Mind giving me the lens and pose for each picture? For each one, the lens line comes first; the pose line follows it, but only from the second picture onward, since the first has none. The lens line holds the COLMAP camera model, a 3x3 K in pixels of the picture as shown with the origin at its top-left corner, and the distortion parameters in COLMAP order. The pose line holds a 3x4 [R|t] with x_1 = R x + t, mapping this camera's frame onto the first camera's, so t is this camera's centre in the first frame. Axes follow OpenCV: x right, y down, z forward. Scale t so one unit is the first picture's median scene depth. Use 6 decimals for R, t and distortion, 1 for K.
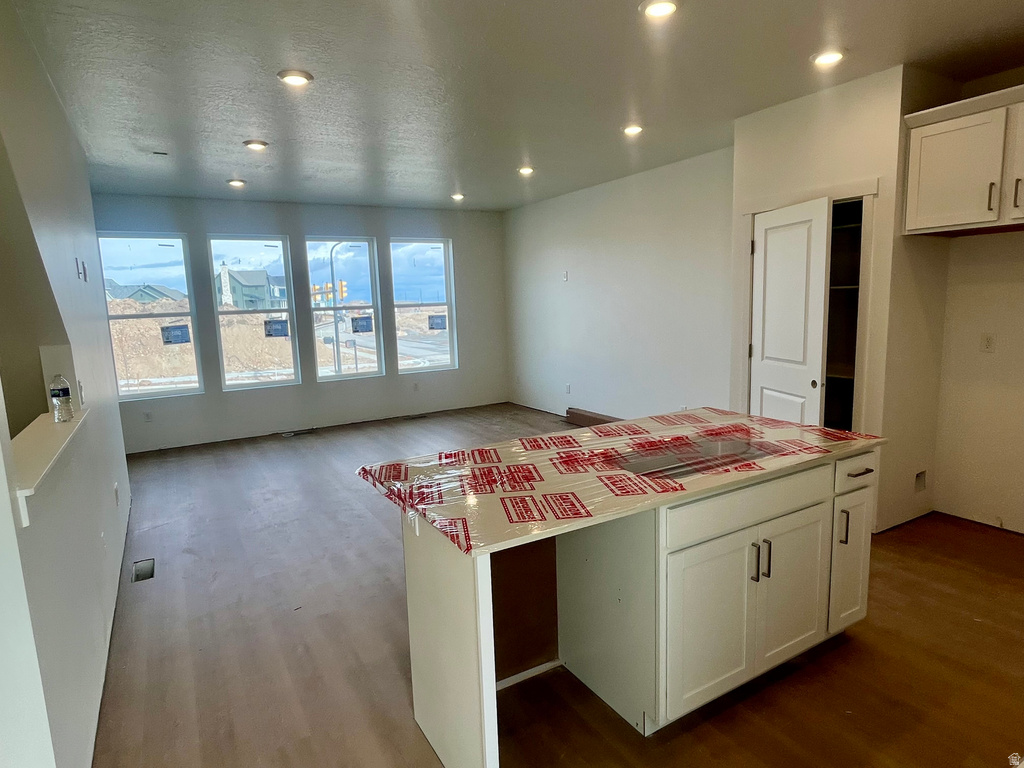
lens RADIAL K [[588.3, 0, 514.0], [0, 588.3, 384.9], [0, 0, 1]] dist [0.001018, 0.000329]
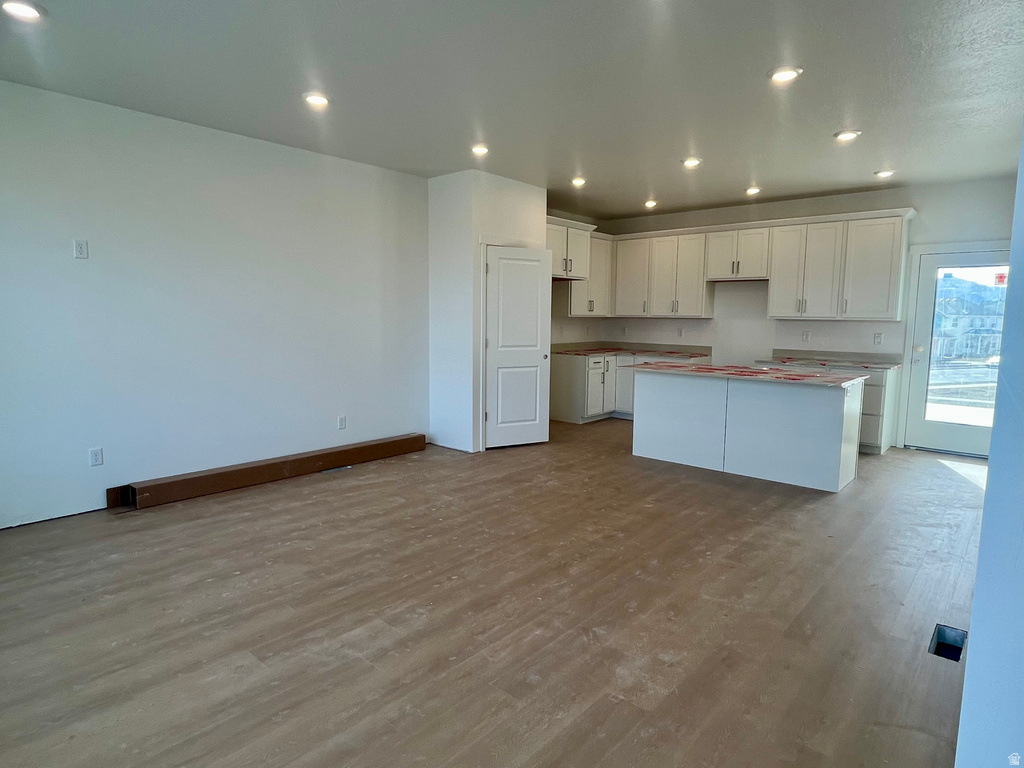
lens RADIAL K [[588.3, 0, 514.0], [0, 588.3, 381.9], [0, 0, 1]] dist [0.001018, 0.000329]
pose [[-0.307026, -0.086535, 0.947759, -0.960882], [0.133231, 0.982143, 0.132834, -0.150039], [-0.942329, 0.167055, -0.290015, 1.418932]]
